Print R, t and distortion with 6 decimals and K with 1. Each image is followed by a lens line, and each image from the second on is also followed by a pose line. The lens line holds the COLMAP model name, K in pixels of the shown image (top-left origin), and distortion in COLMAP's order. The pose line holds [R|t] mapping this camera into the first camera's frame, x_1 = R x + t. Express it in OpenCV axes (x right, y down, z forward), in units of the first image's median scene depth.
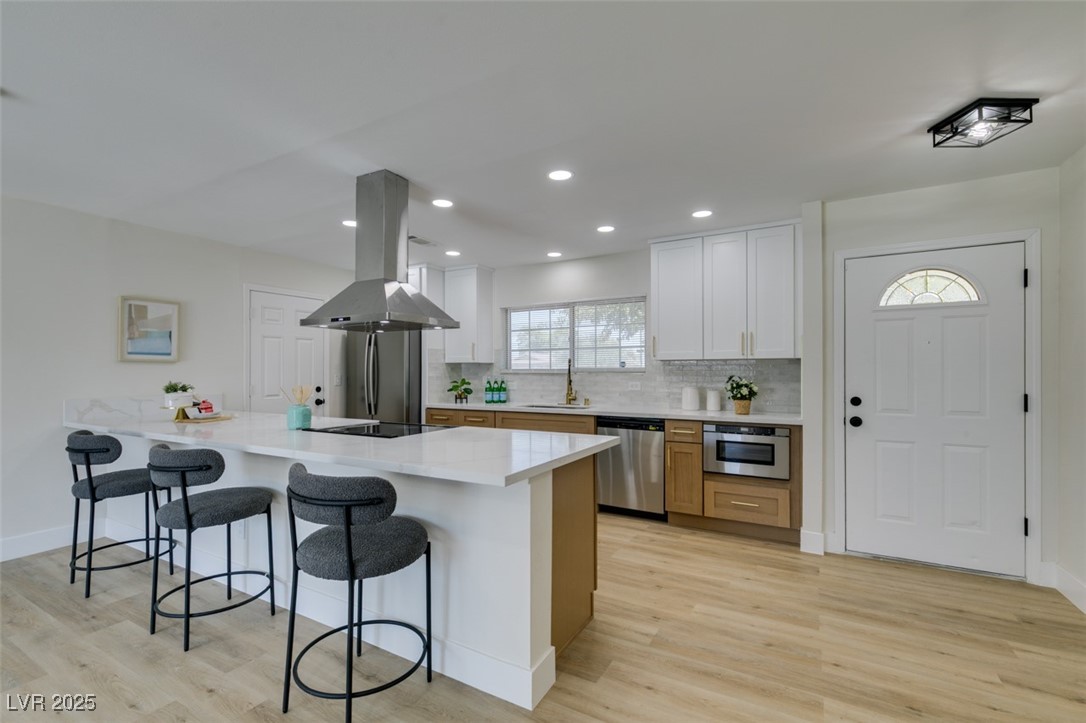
lens RADIAL K [[485.1, 0, 542.1], [0, 485.1, 370.3], [0, 0, 1]] dist [0.006630, -0.002404]
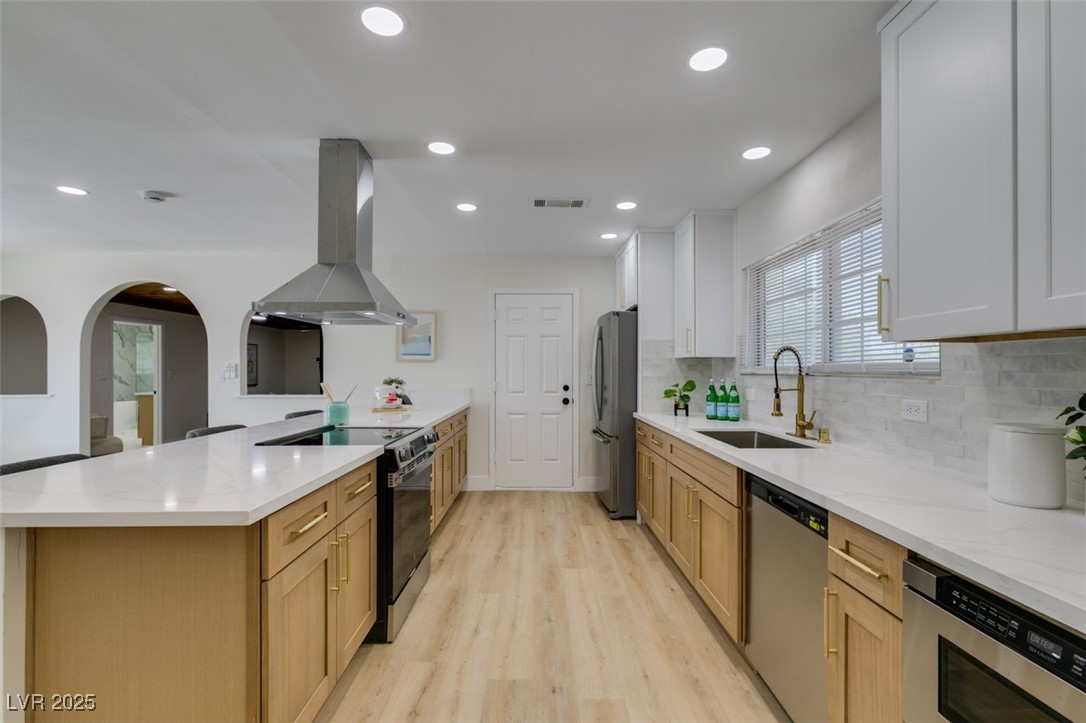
lens RADIAL K [[485.1, 0, 540.6], [0, 485.1, 367.9], [0, 0, 1]] dist [0.006630, -0.002404]
pose [[0.502137, 0.001887, -0.864786, 0.456227], [-0.001889, 0.999998, 0.001085, -0.001872], [0.864786, 0.001089, 0.502140, 0.646937]]
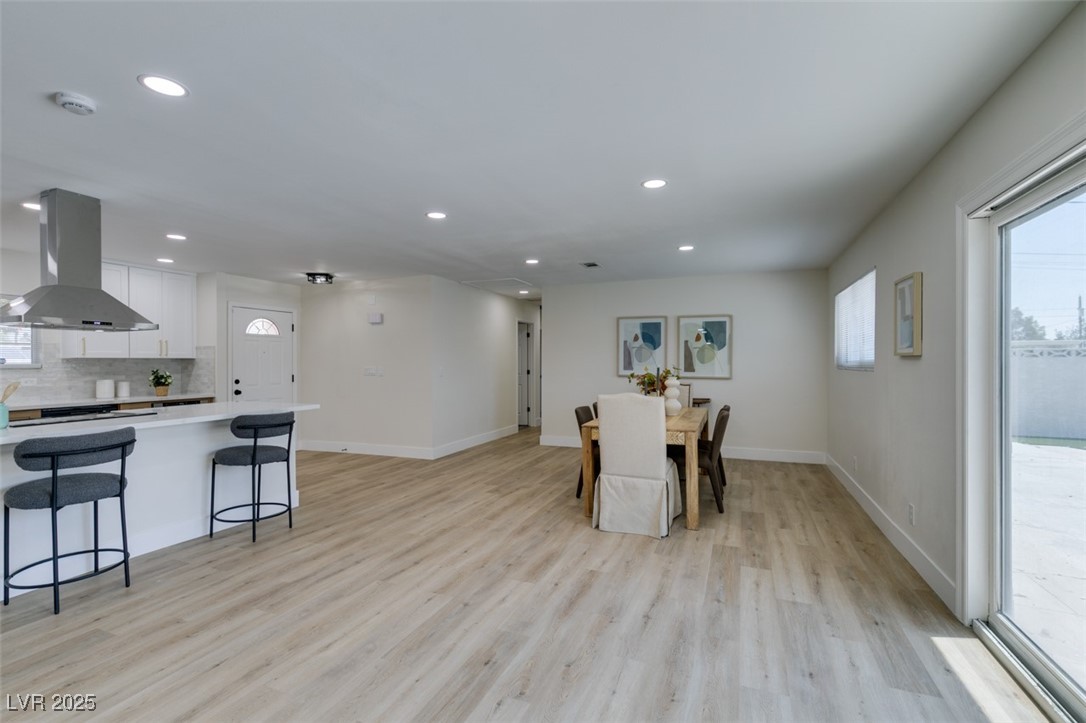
lens RADIAL K [[485.1, 0, 541.2], [0, 485.1, 362.5], [0, 0, 1]] dist [0.006630, -0.002404]
pose [[-0.130937, 0.004598, 0.991380, -1.194355], [0.006879, 0.999969, -0.003729, 0.002844], [-0.991367, 0.006331, -0.130965, 0.052773]]
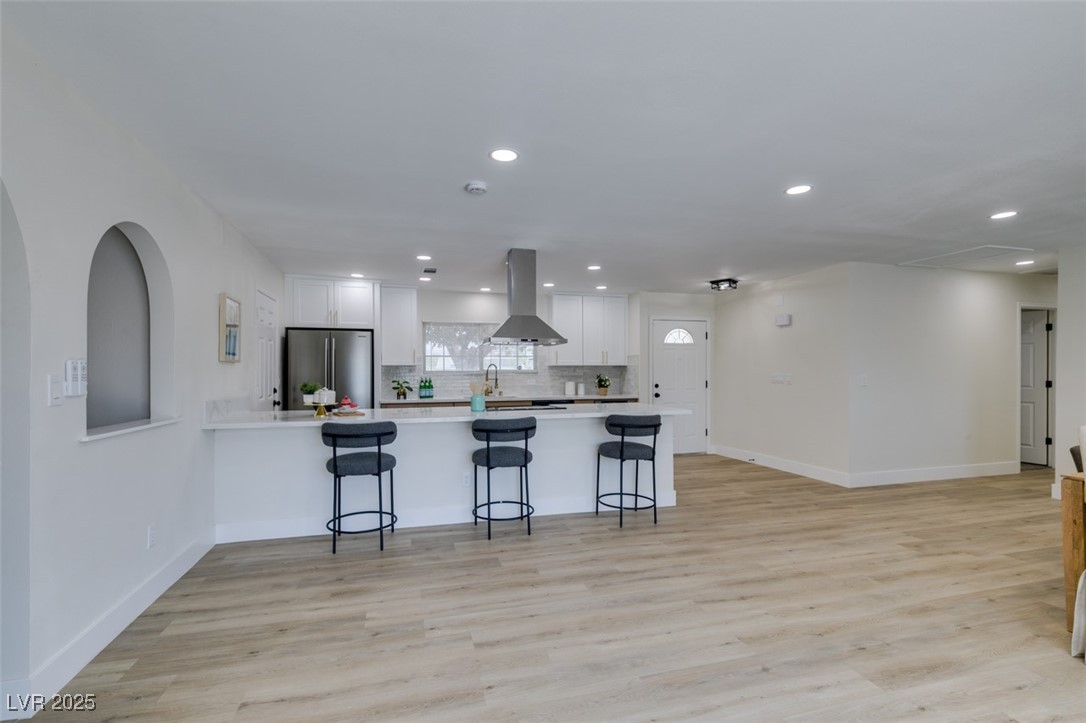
lens RADIAL K [[485.1, 0, 542.1], [0, 485.1, 374.6], [0, 0, 1]] dist [0.006630, -0.002404]
pose [[0.696411, -0.002896, 0.717637, -1.076470], [0.000452, 0.999993, 0.003597, 0.004099], [-0.717643, -0.002181, 0.696408, -0.123289]]
